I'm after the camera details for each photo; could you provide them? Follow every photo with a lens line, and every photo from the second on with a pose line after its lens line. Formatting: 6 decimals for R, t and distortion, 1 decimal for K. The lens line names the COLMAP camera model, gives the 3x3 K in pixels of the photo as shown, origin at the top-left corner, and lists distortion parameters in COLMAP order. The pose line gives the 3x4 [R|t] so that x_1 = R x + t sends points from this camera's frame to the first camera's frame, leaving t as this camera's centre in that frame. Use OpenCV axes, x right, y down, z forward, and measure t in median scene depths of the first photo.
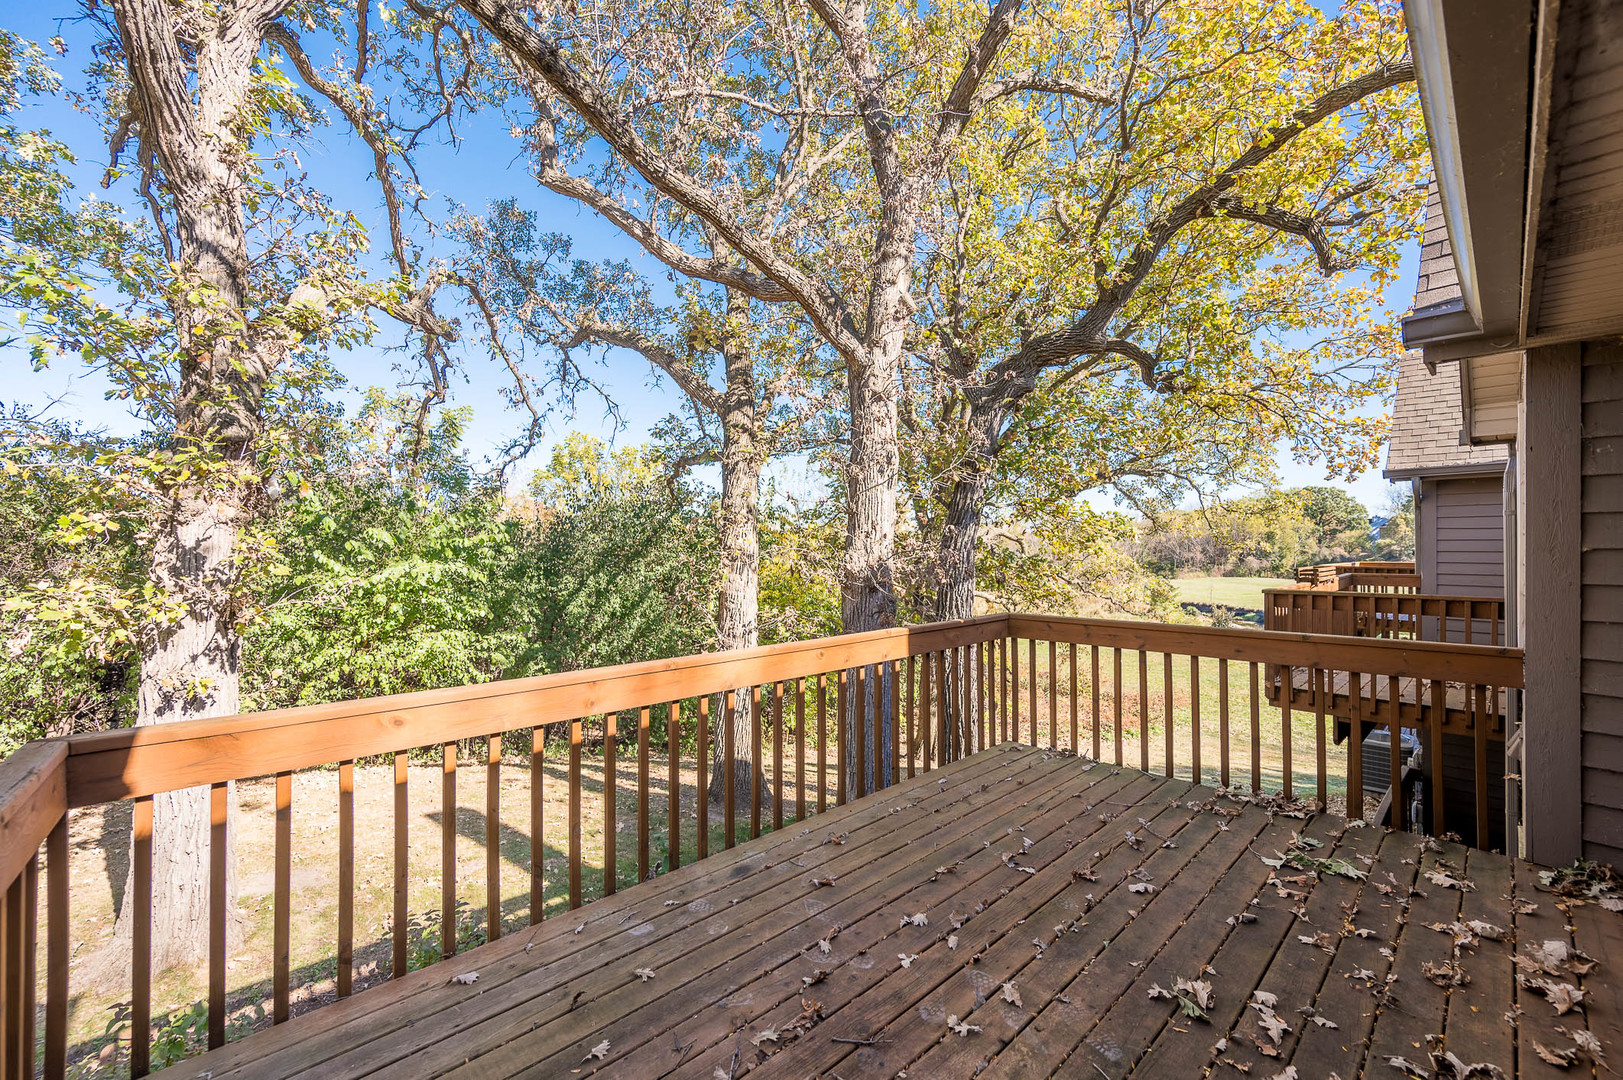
lens RADIAL K [[647.9, 0, 811.5], [0, 647.9, 540.0], [0, 0, 1]] dist [-0.001060, -0.000058]
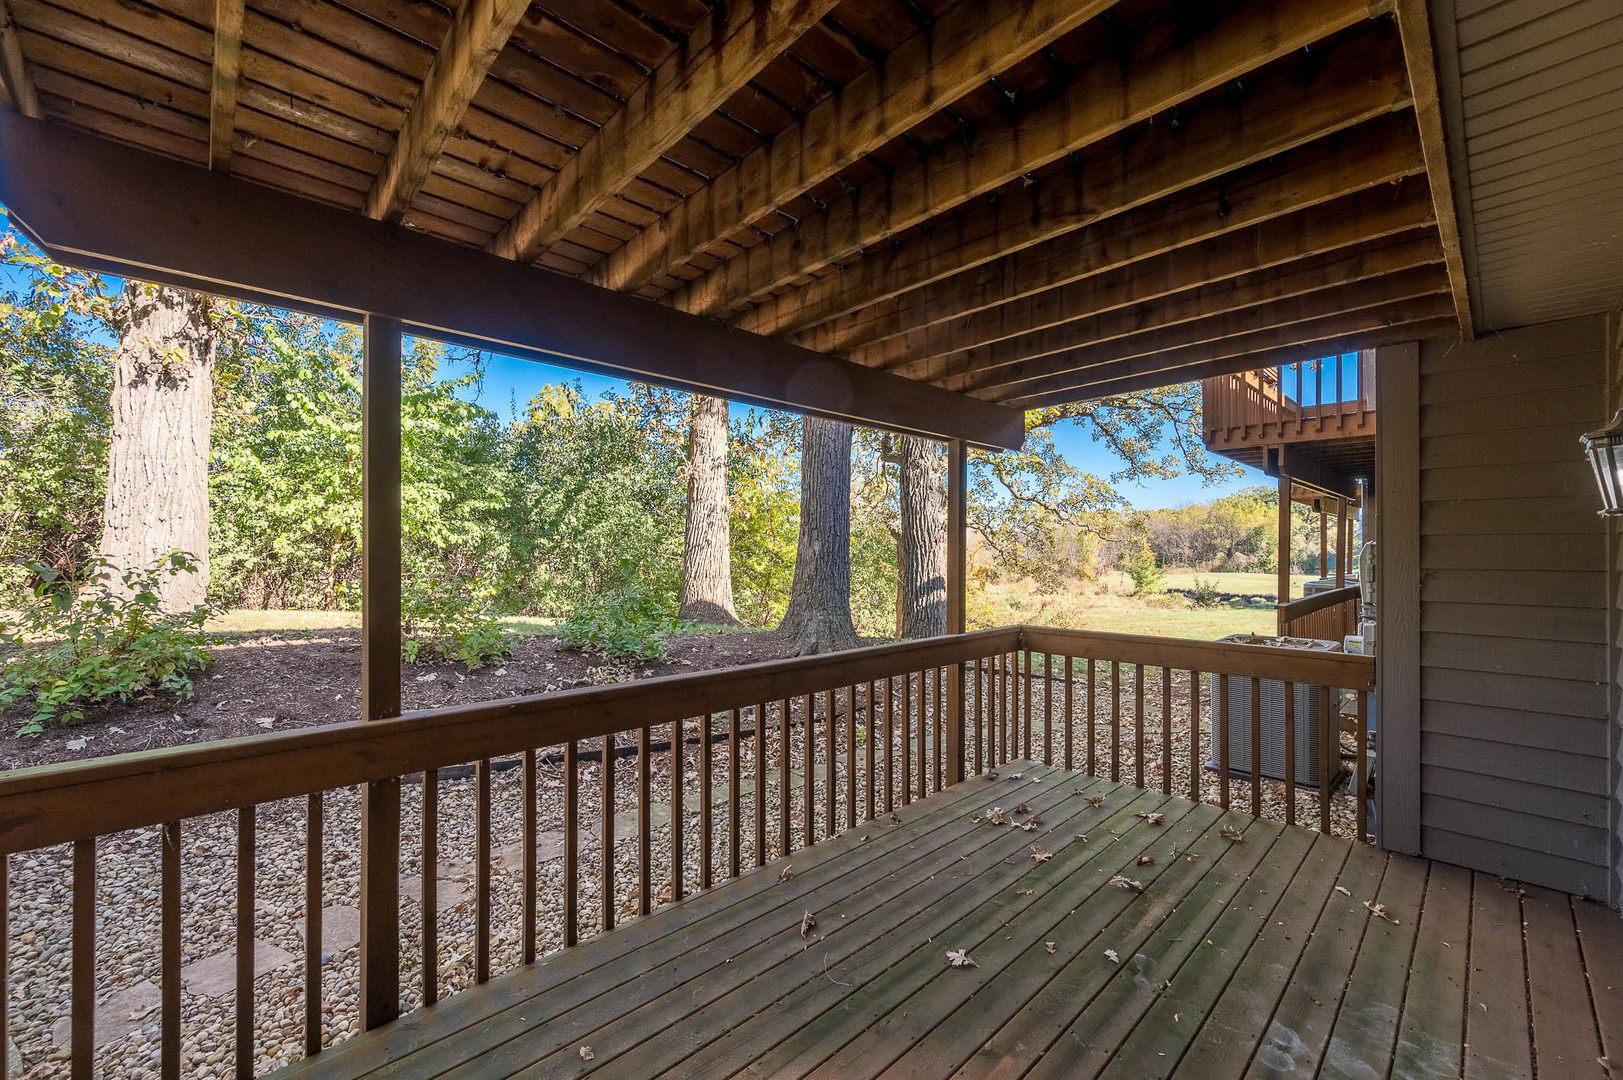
lens RADIAL K [[655.2, 0, 810.9], [0, 655.2, 544.7], [0, 0, 1]] dist [-0.000612, -0.000113]
pose [[0.999833, 0.008943, 0.015926, 0.023907], [-0.009110, 0.999904, 0.010480, 0.177959], [-0.015830, -0.010624, 0.999818, -0.026056]]
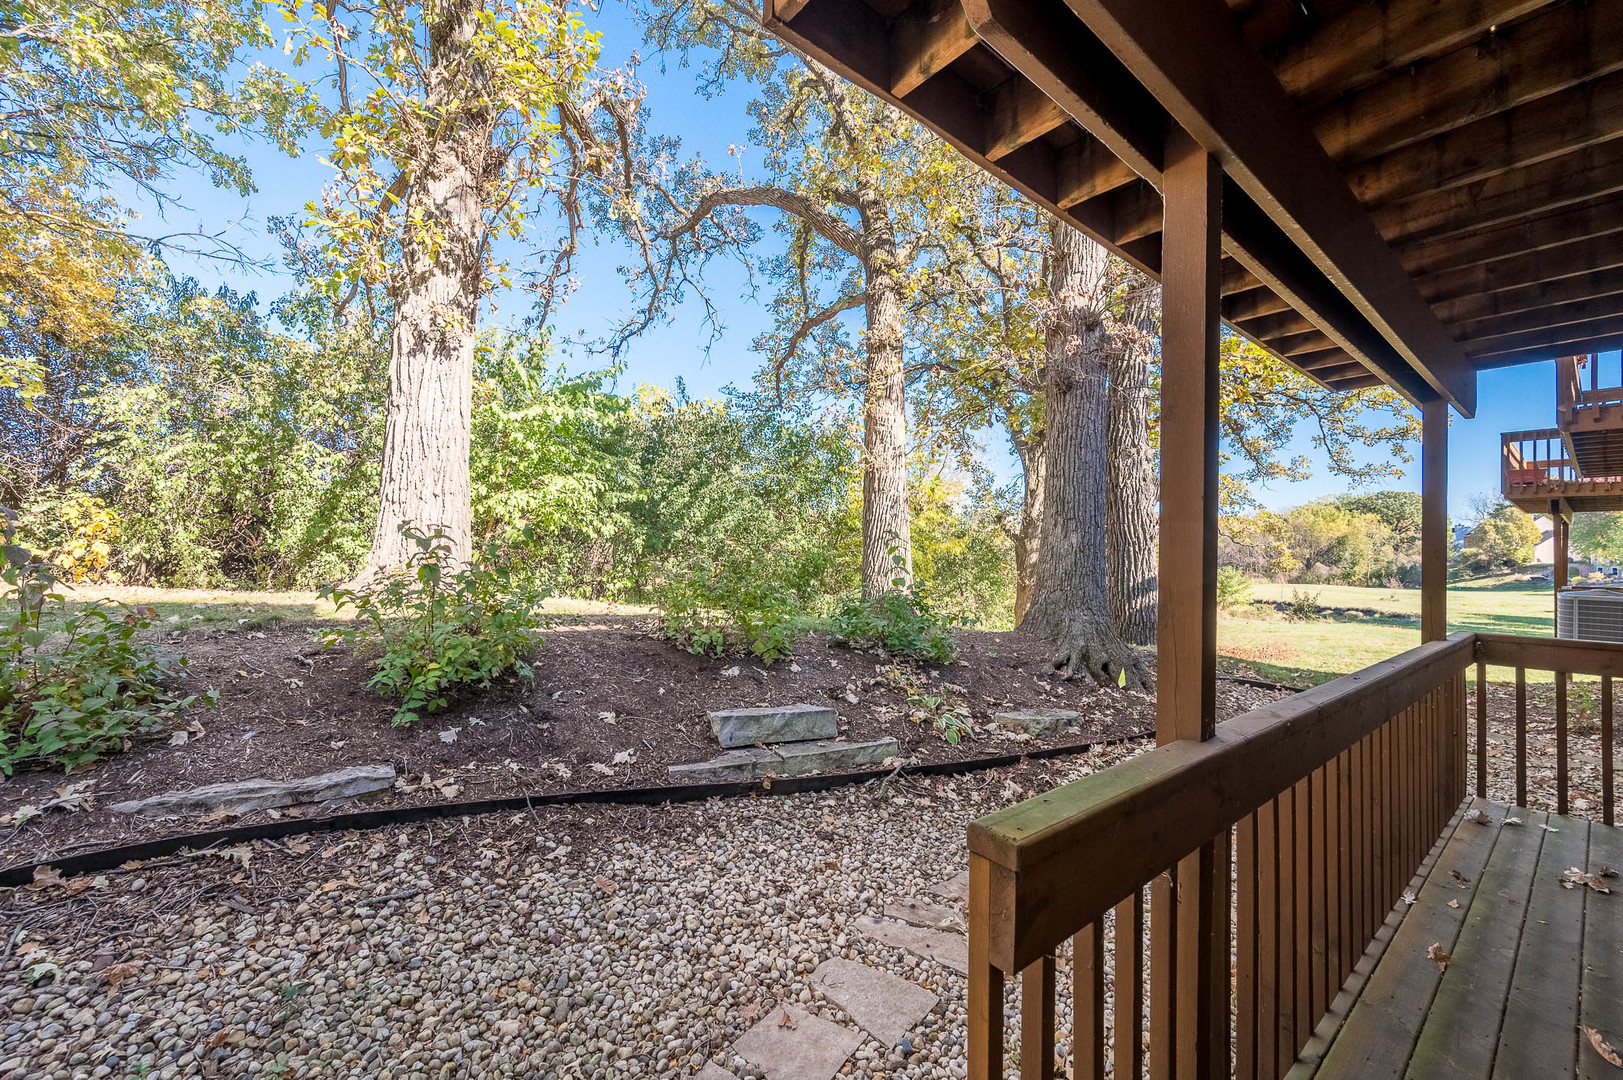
lens RADIAL K [[651.2, 0, 807.4], [0, 651.2, 534.4], [0, 0, 1]] dist [-0.000811, -0.000111]
pose [[0.997485, 0.025143, -0.066270, -0.116504], [-0.025684, 0.999643, -0.007336, 0.189804], [0.066062, 0.009019, 0.997775, 0.015843]]
